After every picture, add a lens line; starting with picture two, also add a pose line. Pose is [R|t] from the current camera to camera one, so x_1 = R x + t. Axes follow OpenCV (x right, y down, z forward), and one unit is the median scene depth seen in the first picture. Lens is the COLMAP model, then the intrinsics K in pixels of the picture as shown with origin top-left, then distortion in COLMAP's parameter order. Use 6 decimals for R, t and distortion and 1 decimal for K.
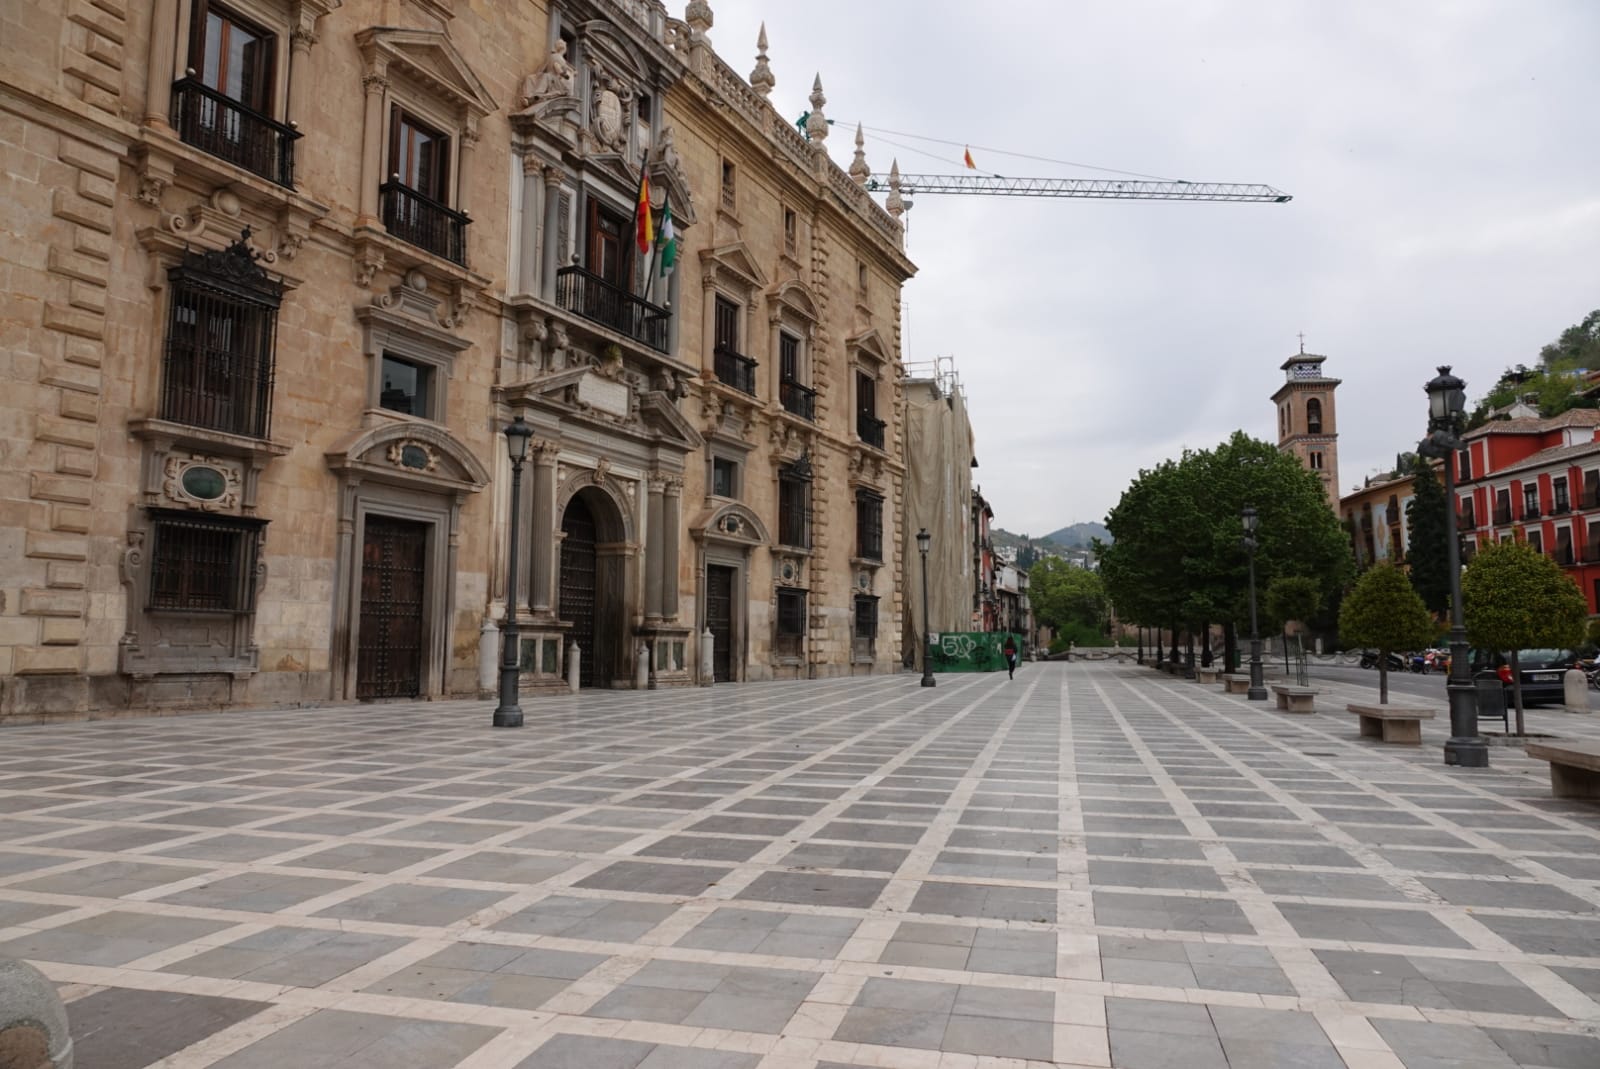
lens RADIAL K [[1117.5, 0, 800.3], [0, 1117.5, 530.2], [0, 0, 1]] dist [0.003860, -0.006655]
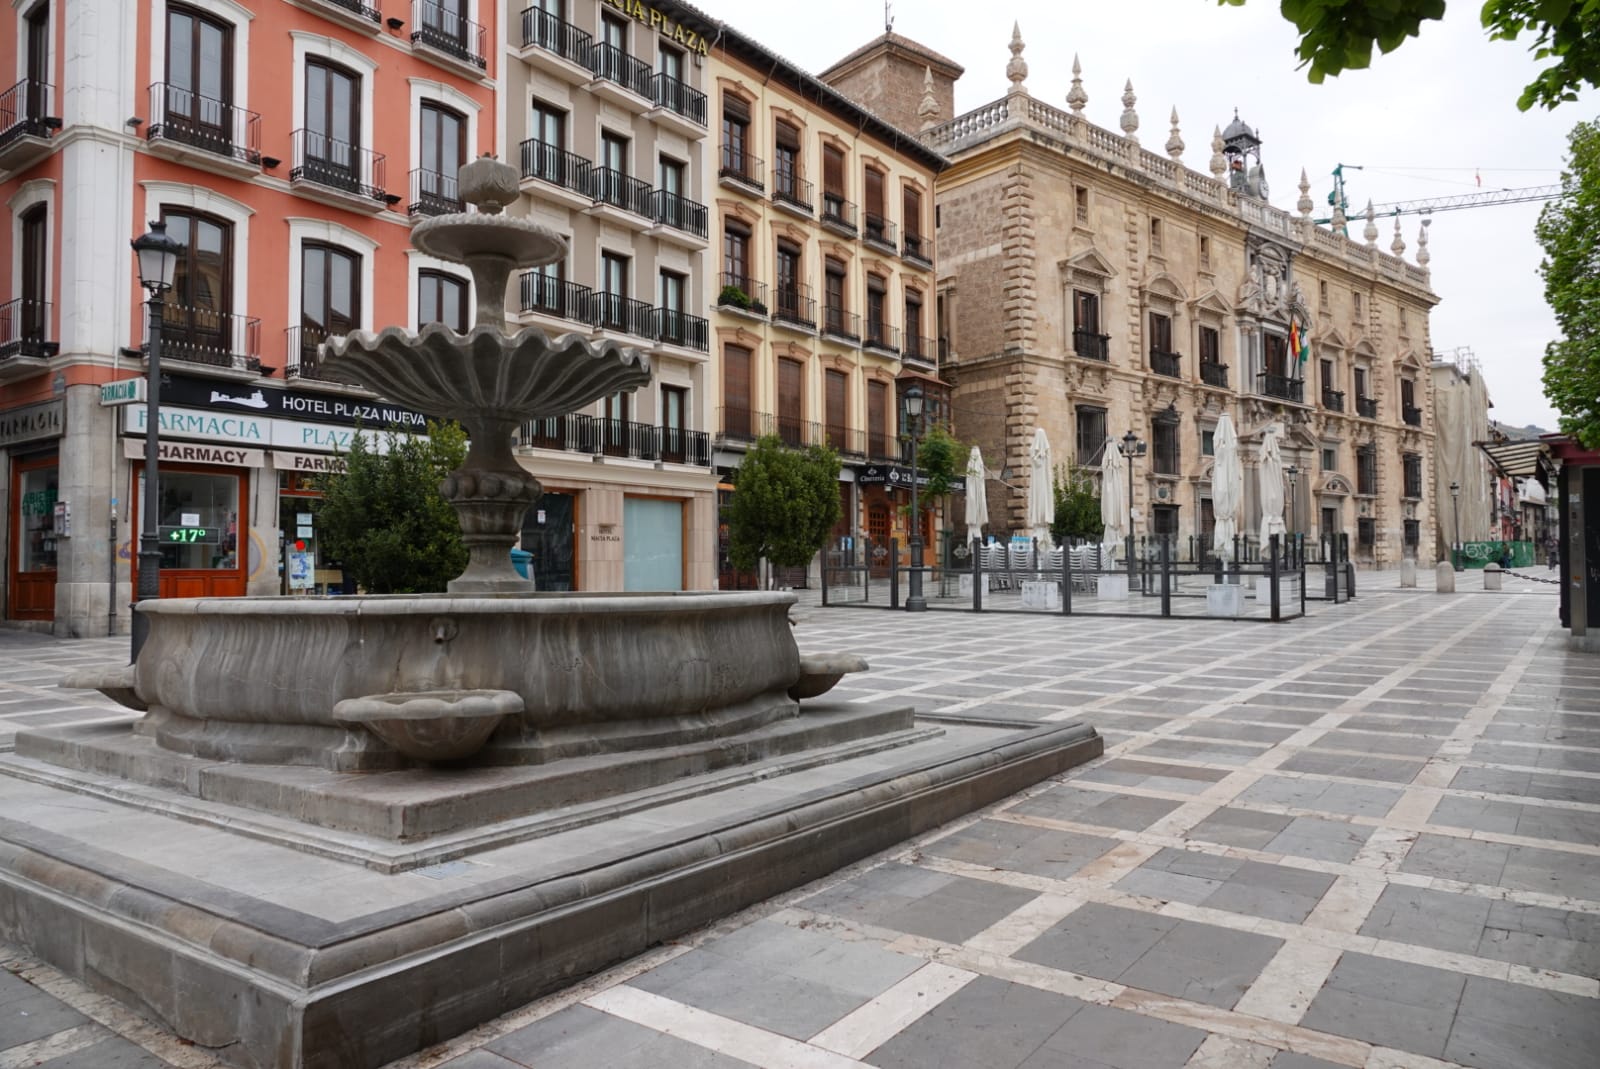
lens RADIAL K [[1117.5, 0, 795.2], [0, 1117.5, 532.8], [0, 0, 1]] dist [0.003860, -0.006655]
pose [[0.917763, -0.029046, -0.396065, -0.126172], [0.057167, 0.996597, 0.059380, -0.074190], [0.392992, -0.077138, 0.916301, -0.881045]]
